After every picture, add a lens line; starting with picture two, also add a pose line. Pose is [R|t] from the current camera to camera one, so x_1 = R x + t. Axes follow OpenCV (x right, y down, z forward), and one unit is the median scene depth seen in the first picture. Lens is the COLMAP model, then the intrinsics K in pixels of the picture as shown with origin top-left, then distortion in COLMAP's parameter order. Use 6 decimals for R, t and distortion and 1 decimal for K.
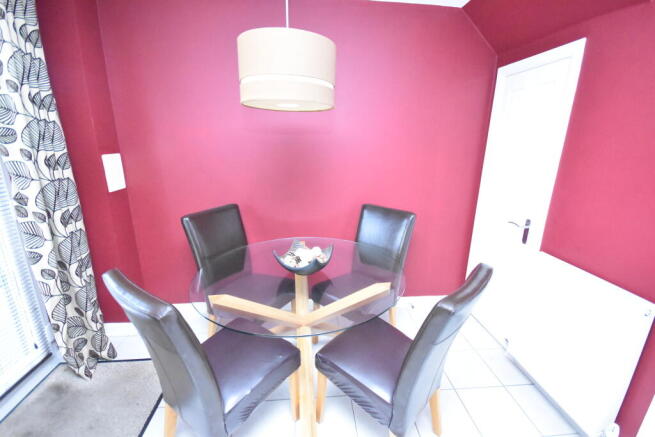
lens RADIAL K [[289.6, 0, 332.1], [0, 289.6, 218.4], [0, 0, 1]] dist [-0.001562, -0.003179]
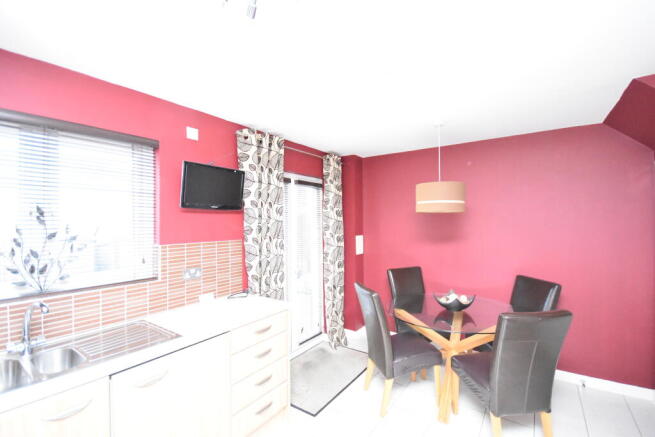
lens RADIAL K [[289.6, 0, 330.0], [0, 289.6, 218.3], [0, 0, 1]] dist [-0.001562, -0.003179]
pose [[0.757513, -0.034358, -0.651916, 0.433375], [-0.151771, 0.961983, -0.227054, 0.165838], [0.634933, 0.270939, 0.723500, -0.682059]]
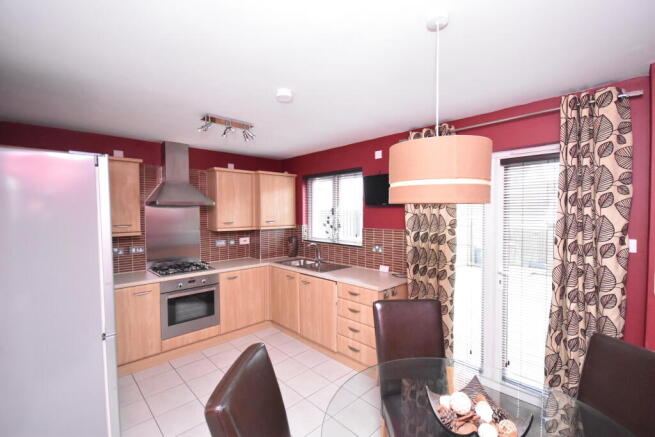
lens RADIAL K [[289.6, 0, 328.5], [0, 289.6, 218.3], [0, 0, 1]] dist [-0.001562, -0.003179]
pose [[-0.786016, -0.012129, -0.618087, 0.575893], [-0.182231, 0.959929, 0.212905, -0.362557], [0.590737, 0.279981, -0.756730, 1.200204]]
